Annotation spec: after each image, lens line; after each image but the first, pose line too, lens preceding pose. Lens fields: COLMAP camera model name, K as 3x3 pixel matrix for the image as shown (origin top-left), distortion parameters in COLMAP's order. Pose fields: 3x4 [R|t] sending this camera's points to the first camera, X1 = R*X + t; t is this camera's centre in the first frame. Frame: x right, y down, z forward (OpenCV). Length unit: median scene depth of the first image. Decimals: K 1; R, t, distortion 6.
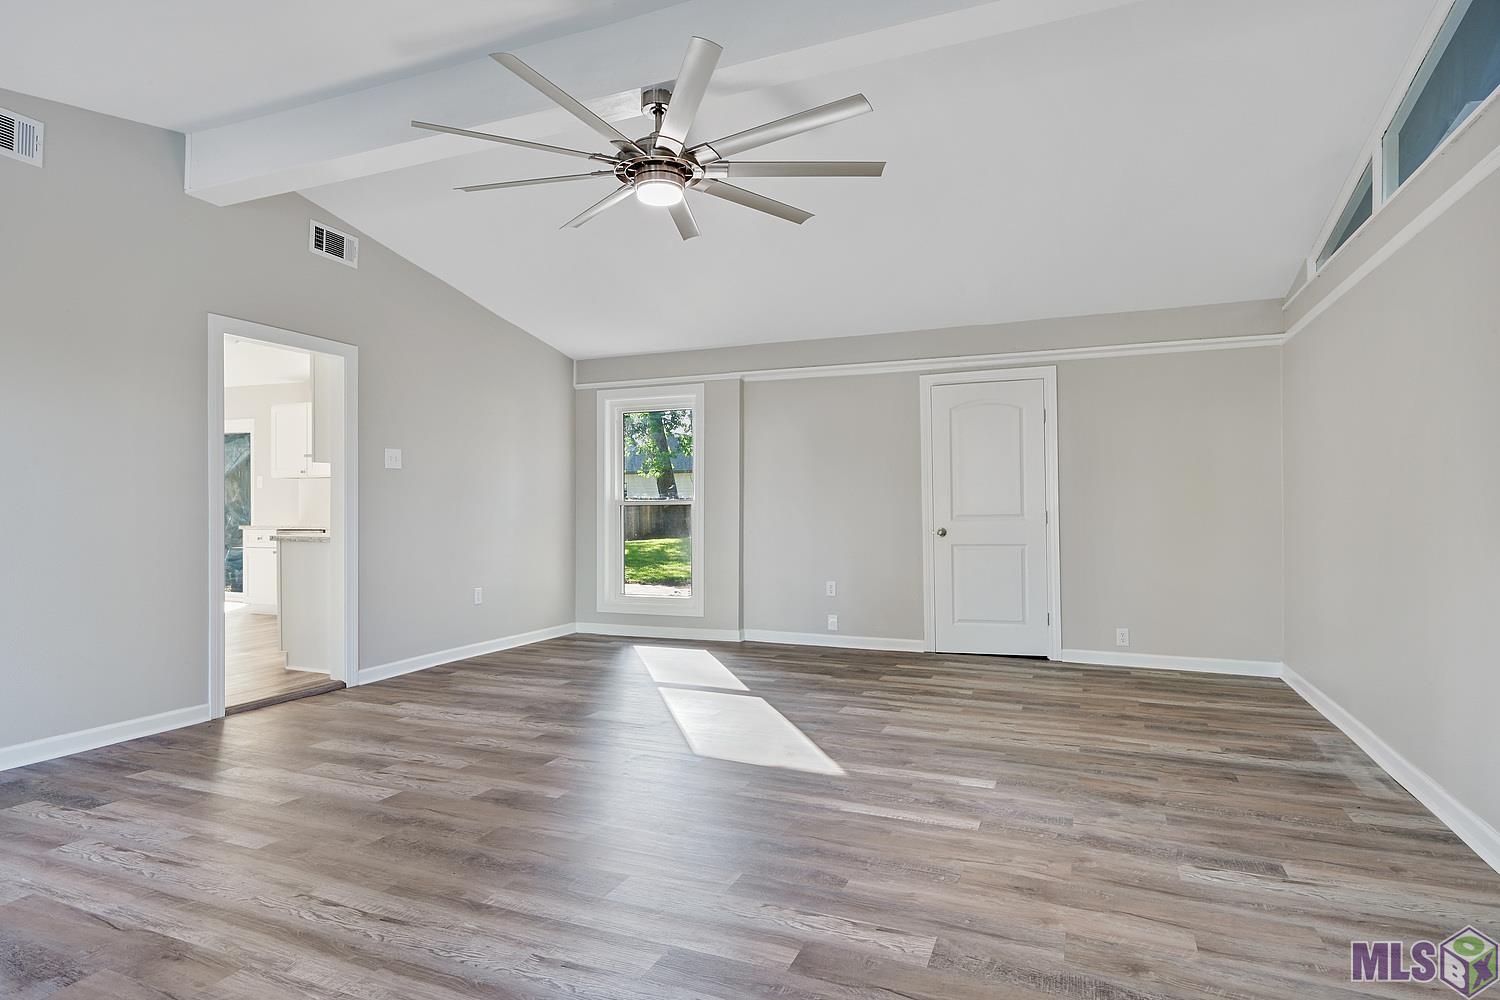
lens RADIAL K [[811.2, 0, 753.2], [0, 811.2, 502.0], [0, 0, 1]] dist [-0.004436, -0.000767]
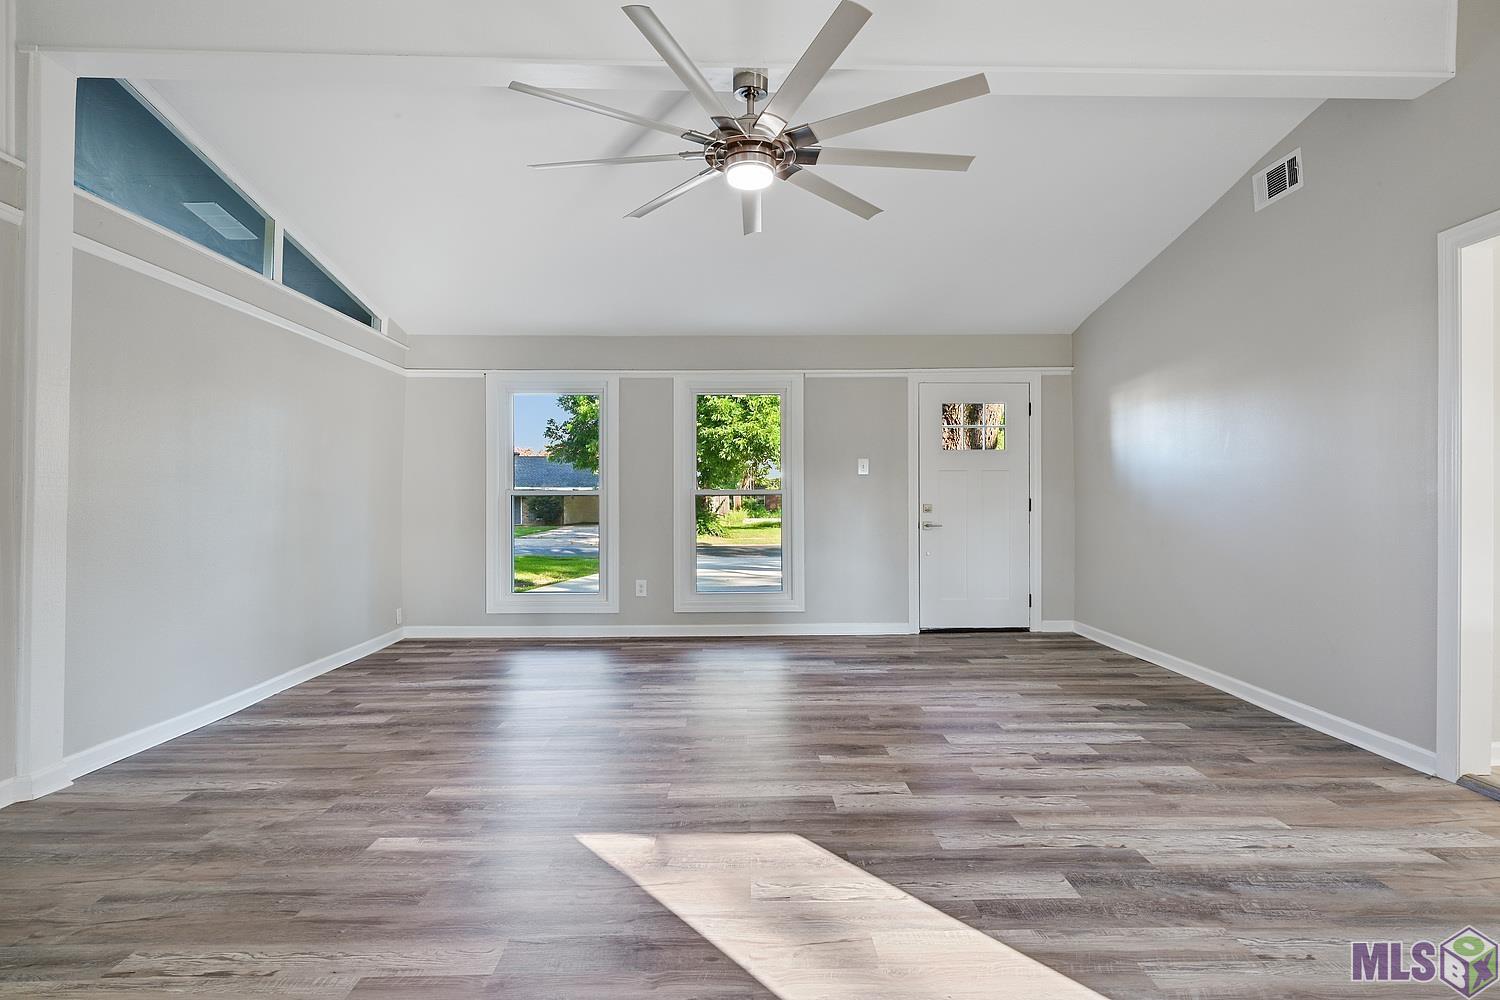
lens RADIAL K [[742.1, 0, 760.0], [0, 742.1, 497.8], [0, 0, 1]] dist [0.018535, -0.001118]
pose [[-0.906192, 0.007662, -0.422798, 0.268636], [0.012259, 0.999892, -0.008154, 0.011891], [0.422689, -0.012572, -0.906187, 1.905164]]
